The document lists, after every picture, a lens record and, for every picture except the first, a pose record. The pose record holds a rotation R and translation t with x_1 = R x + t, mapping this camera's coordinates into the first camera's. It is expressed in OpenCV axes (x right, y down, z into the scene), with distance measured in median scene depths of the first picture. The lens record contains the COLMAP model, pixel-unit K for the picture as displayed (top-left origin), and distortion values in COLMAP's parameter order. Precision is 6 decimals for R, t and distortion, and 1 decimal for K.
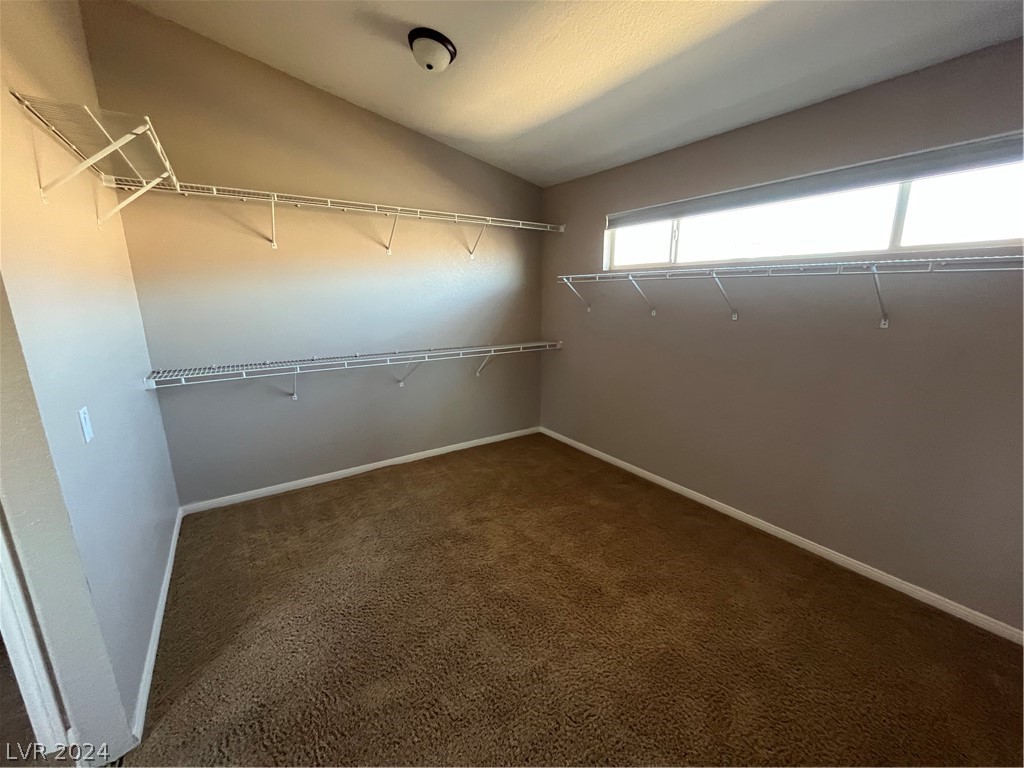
lens RADIAL K [[413.1, 0, 517.0], [0, 413.1, 385.9], [0, 0, 1]] dist [0.000055, 0.000086]
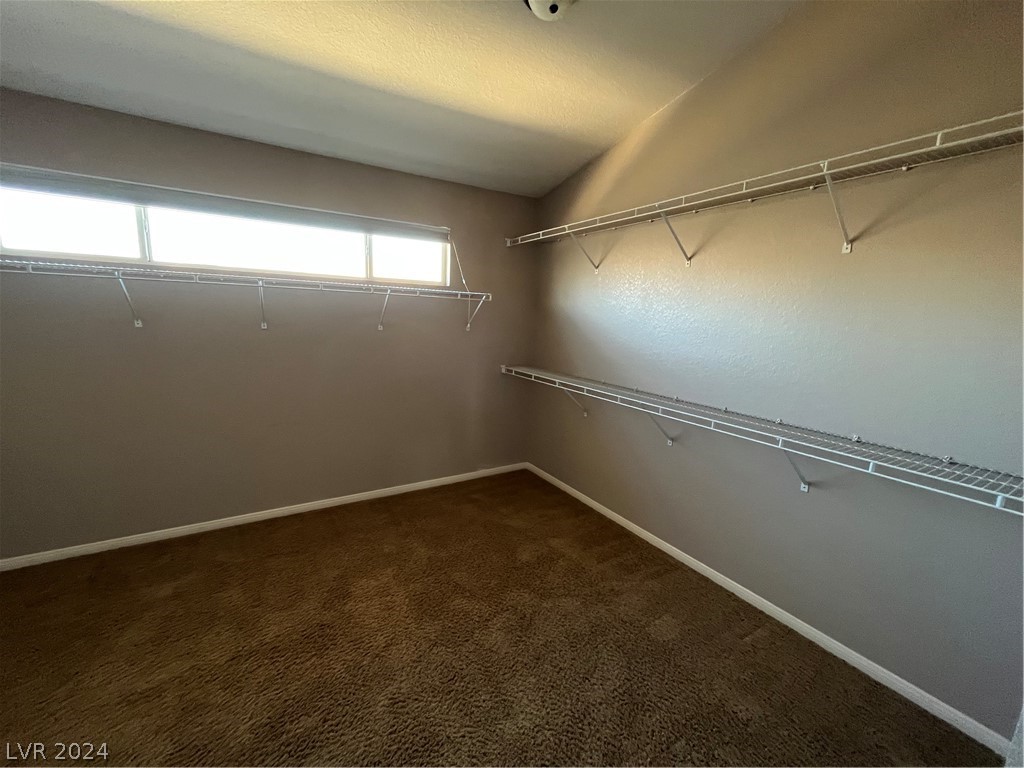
lens RADIAL K [[413.1, 0, 517.0], [0, 413.1, 385.9], [0, 0, 1]] dist [0.000055, 0.000086]
pose [[0.040050, -0.165477, 0.985400, -0.455769], [0.185344, 0.970307, 0.155409, -0.062222], [-0.981857, 0.176414, 0.069531, 0.323497]]
